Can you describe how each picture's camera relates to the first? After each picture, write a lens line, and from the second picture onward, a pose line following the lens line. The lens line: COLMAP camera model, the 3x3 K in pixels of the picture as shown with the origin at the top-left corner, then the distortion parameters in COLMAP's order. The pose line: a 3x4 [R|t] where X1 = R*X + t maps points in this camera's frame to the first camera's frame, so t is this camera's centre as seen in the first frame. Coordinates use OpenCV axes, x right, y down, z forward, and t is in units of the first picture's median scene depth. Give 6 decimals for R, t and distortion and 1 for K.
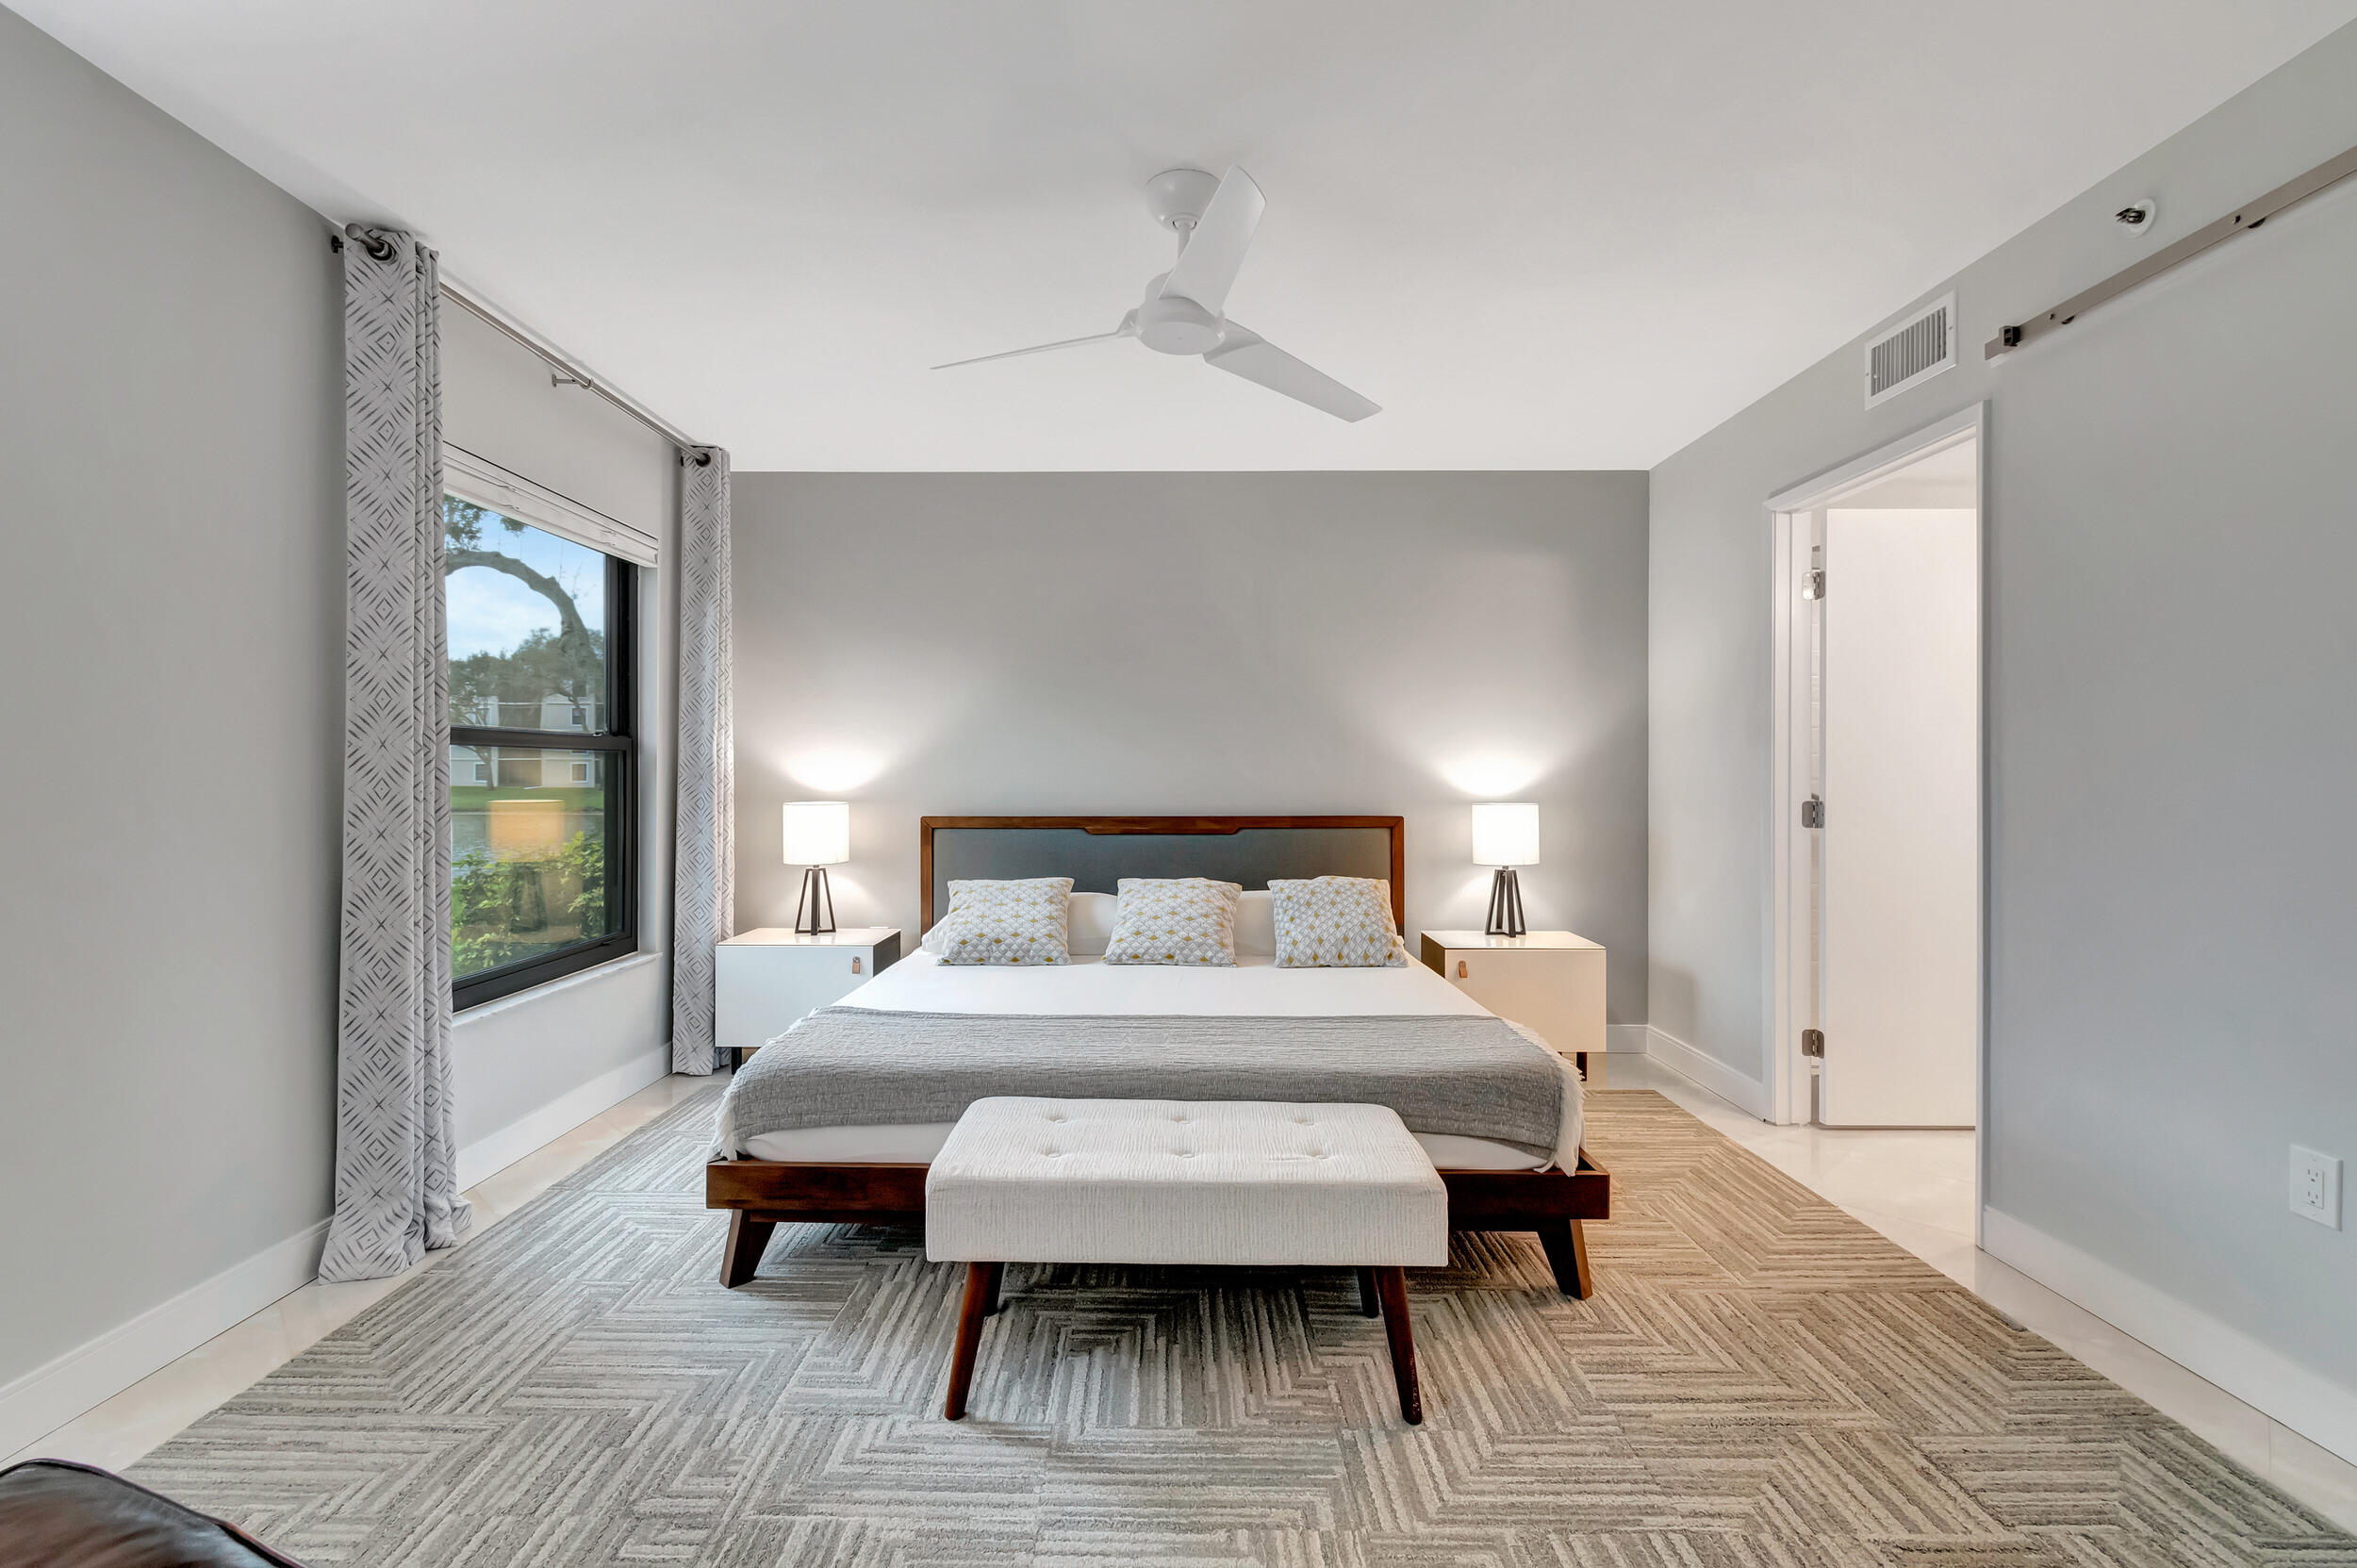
lens RADIAL K [[1036.5, 0, 1158.9], [0, 1036.5, 786.0], [0, 0, 1]] dist [-0.001211, 0.000112]
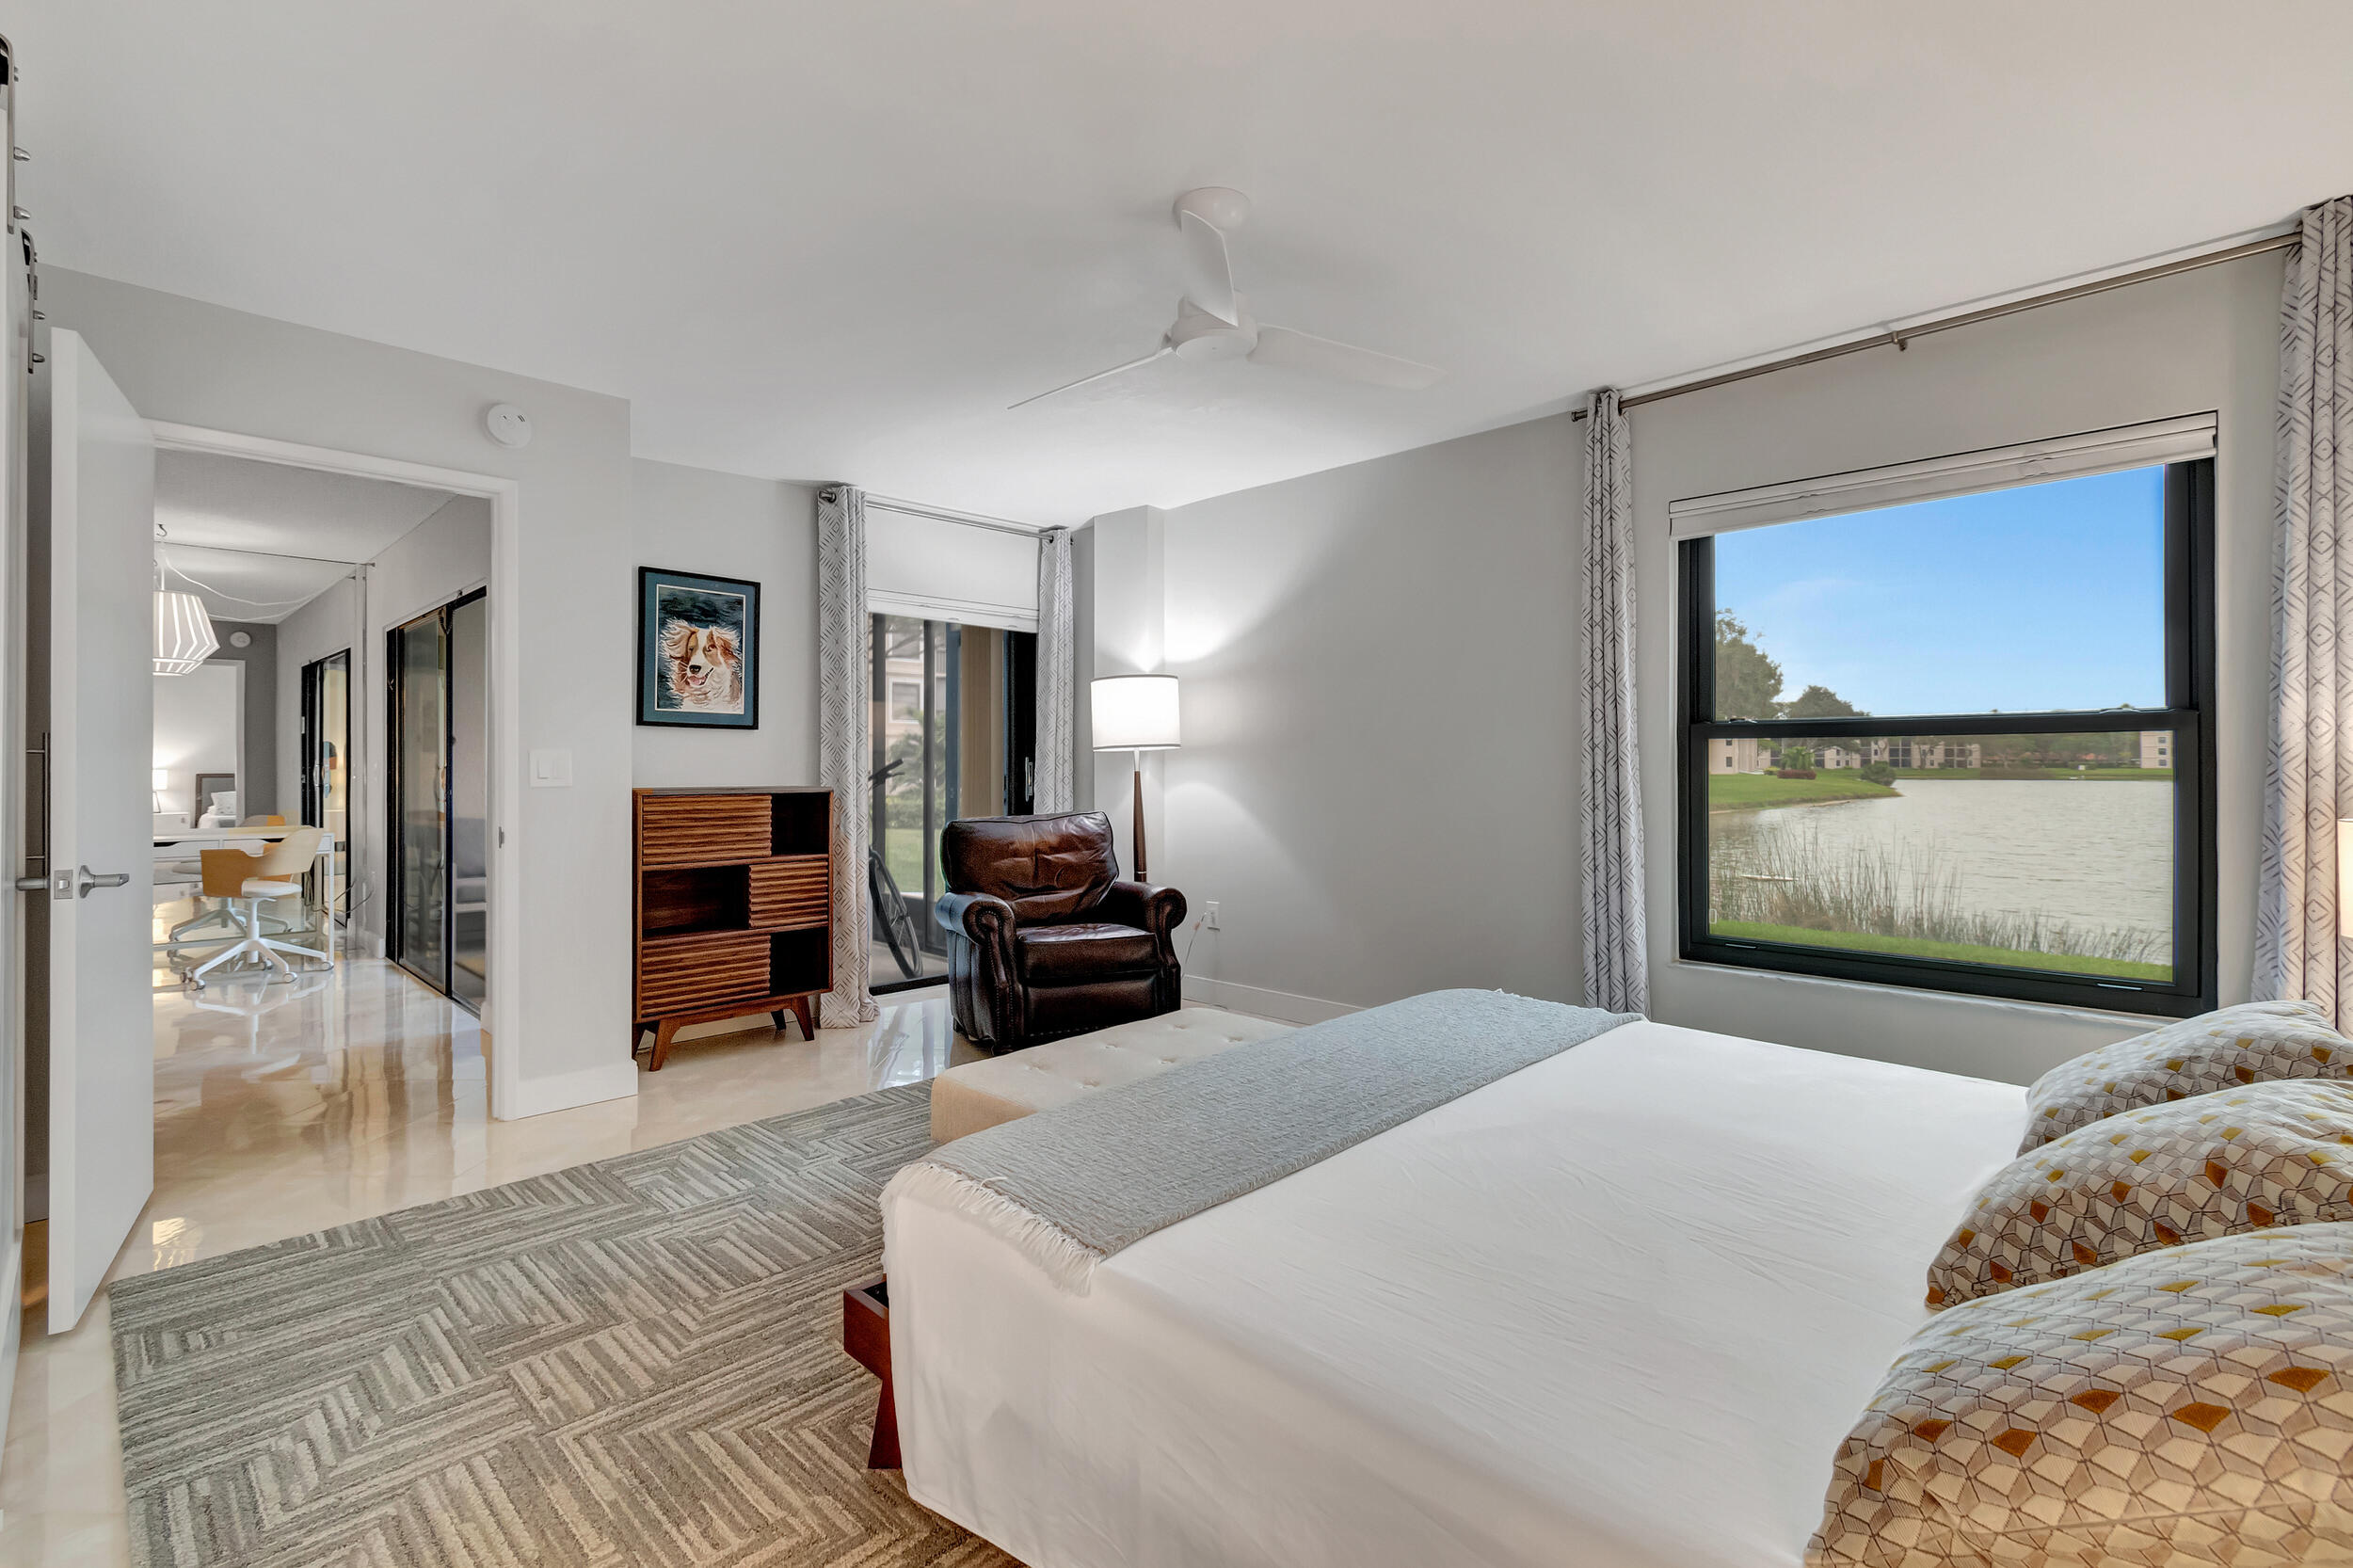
lens RADIAL K [[1060.3, 0, 1171.5], [0, 1060.3, 777.3], [0, 0, 1]] dist [0.001525, 0.000038]
pose [[-0.685738, 0.010146, -0.727778, 0.716958], [-0.005189, 0.999809, 0.018827, -0.015975], [0.727830, 0.016687, -0.685555, 1.468437]]
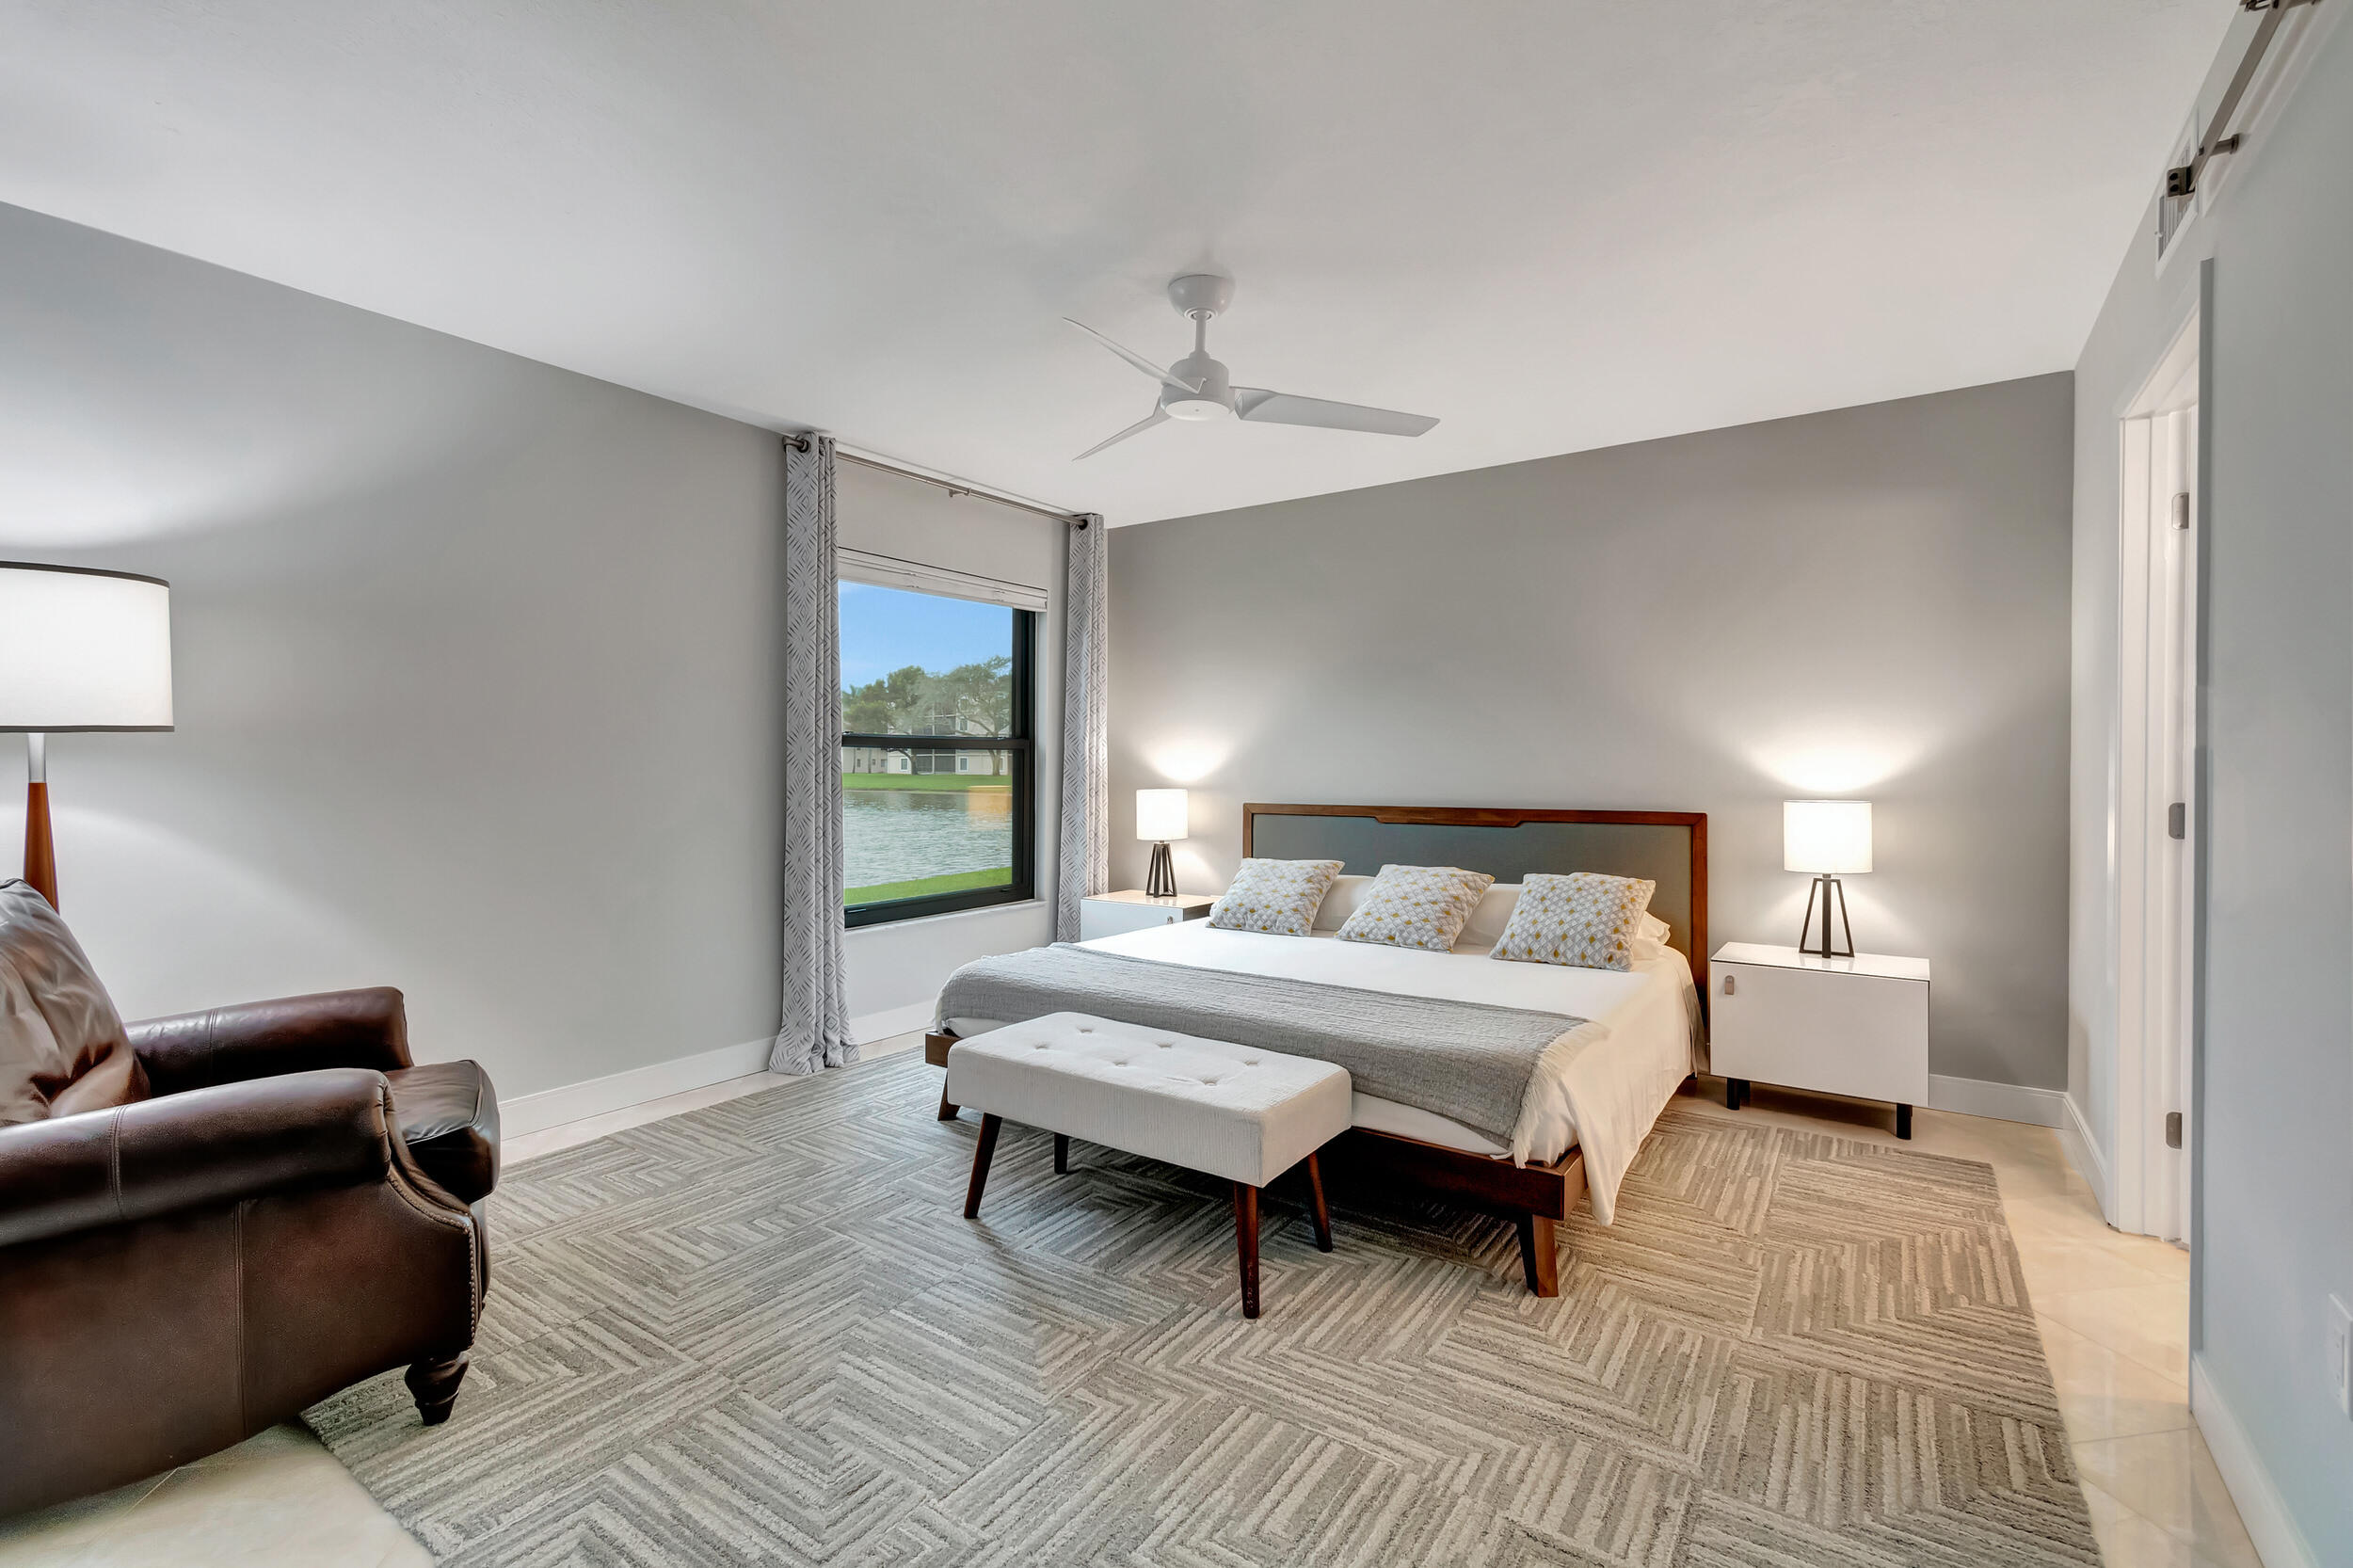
lens RADIAL K [[1036.3, 0, 1159.8], [0, 1036.3, 775.0], [0, 0, 1]] dist [-0.002582, -0.000494]
pose [[0.825216, 0.004857, -0.564797, 0.578345], [-0.005858, 0.999983, 0.000039, -0.002427], [0.564787, 0.003277, 0.825230, -0.024215]]
